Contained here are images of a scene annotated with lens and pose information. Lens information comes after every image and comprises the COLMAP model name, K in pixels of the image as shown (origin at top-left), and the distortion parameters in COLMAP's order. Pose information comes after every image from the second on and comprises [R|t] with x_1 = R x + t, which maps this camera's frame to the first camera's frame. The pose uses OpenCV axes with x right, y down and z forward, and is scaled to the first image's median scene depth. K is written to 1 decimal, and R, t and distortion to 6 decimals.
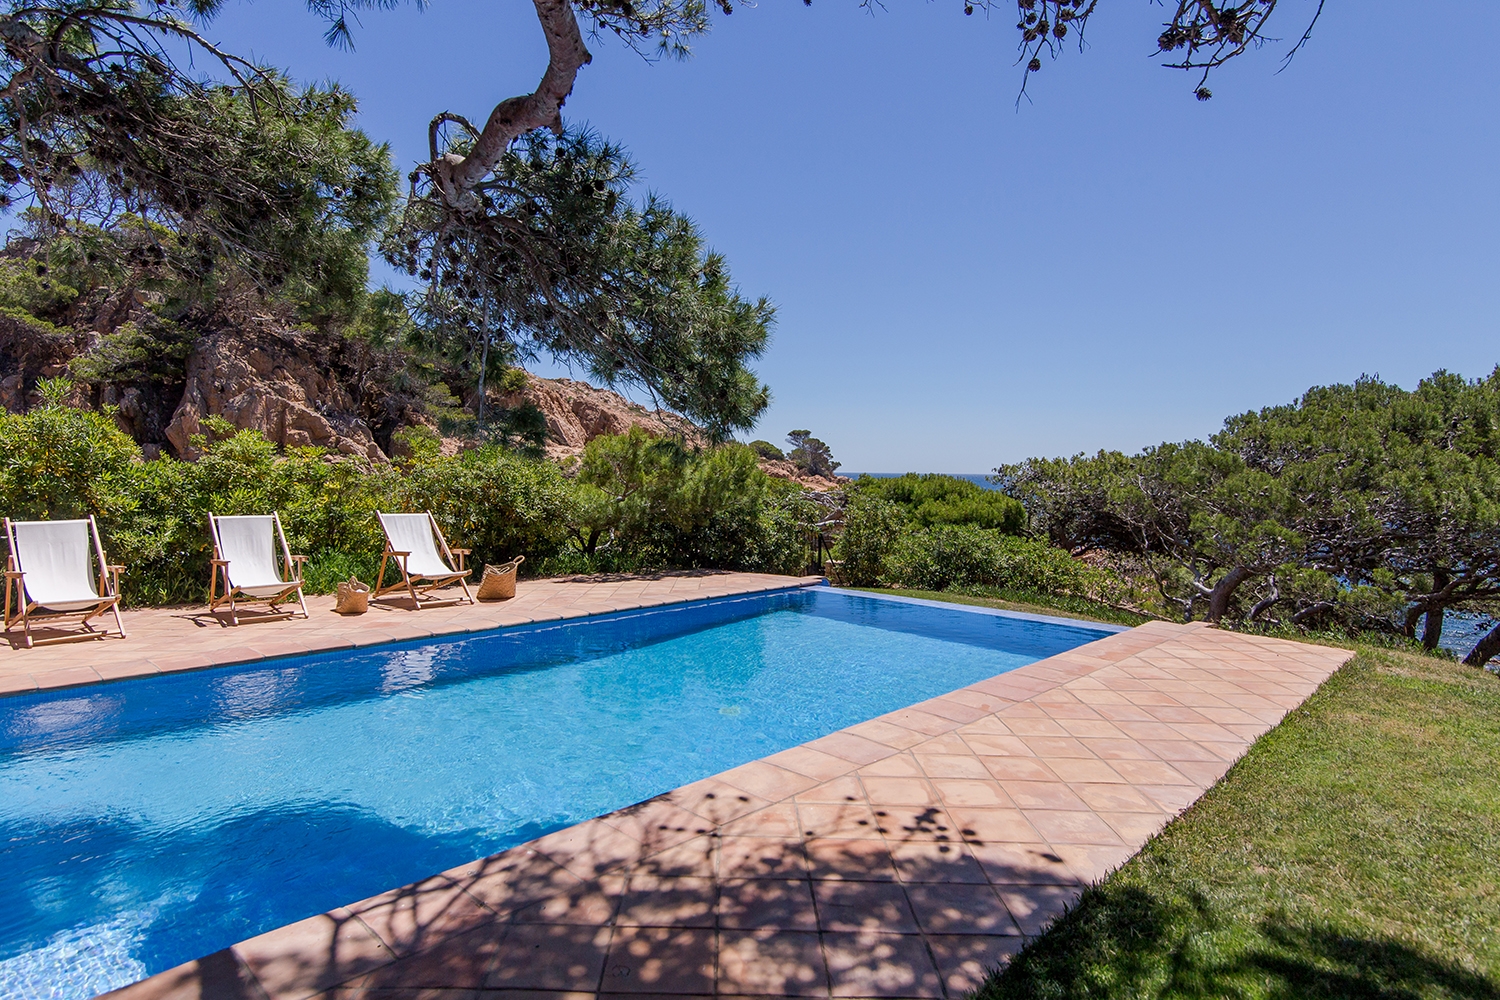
lens RADIAL K [[870.9, 0, 750.0], [0, 870.9, 500.0], [0, 0, 1]] dist [0.012511, 0.000797]
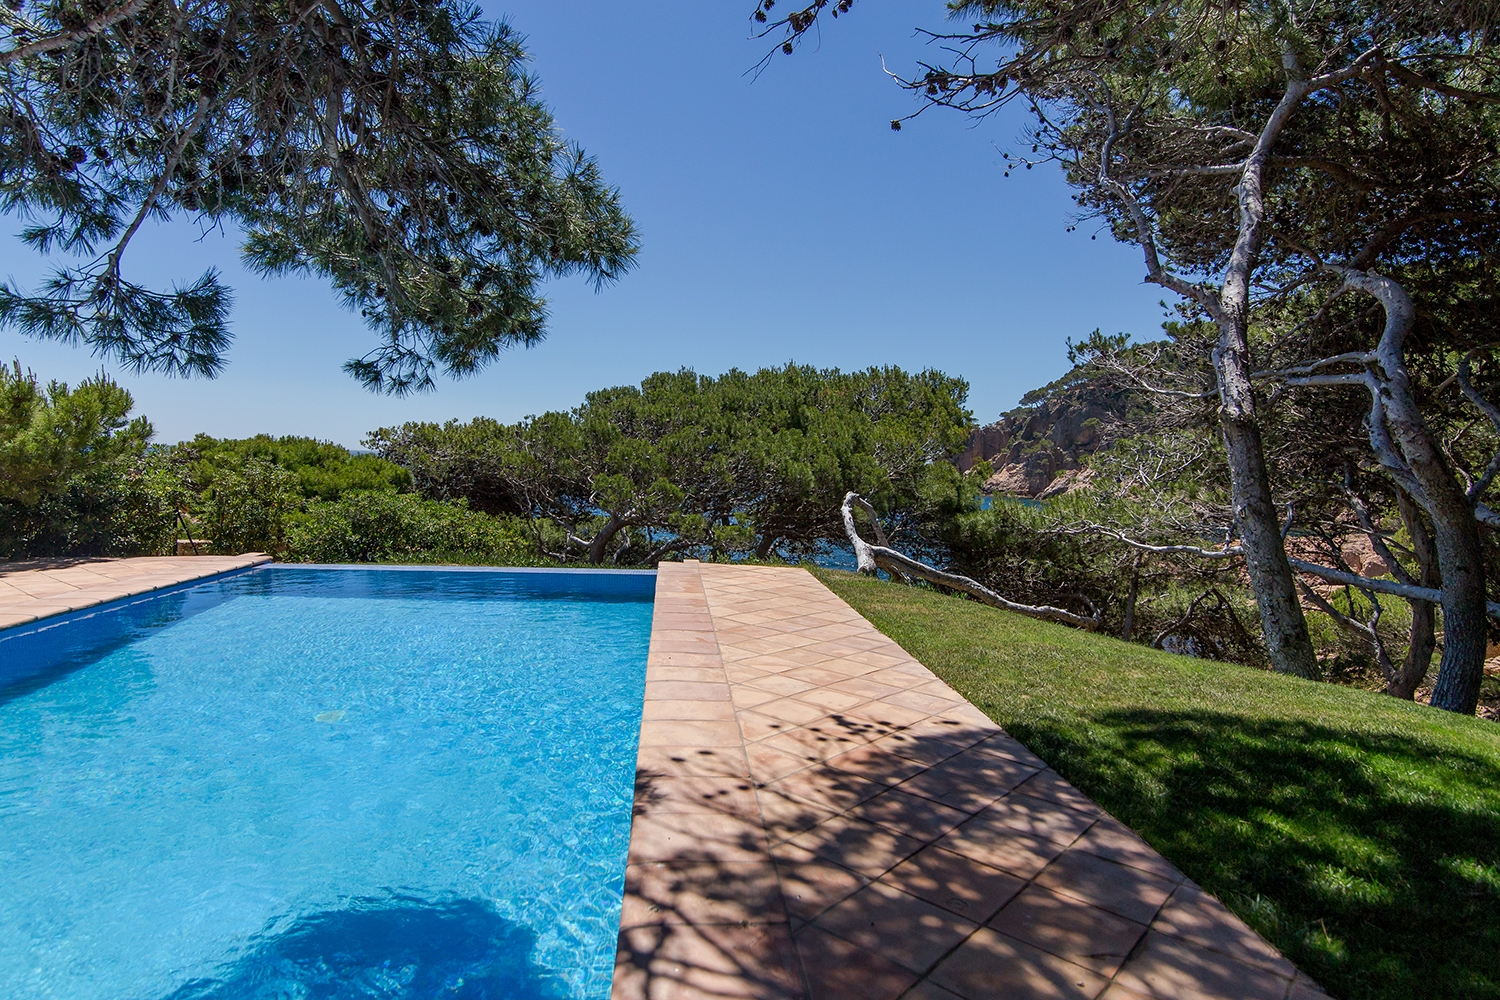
lens RADIAL K [[856.5, 0, 750.0], [0, 856.5, 500.0], [0, 0, 1]] dist [0.041488, 0.000384]
pose [[0.638122, -0.028900, 0.769393, -0.759133], [0.008391, 0.999497, 0.030583, 0.052716], [-0.769890, -0.013059, 0.638043, 0.435594]]
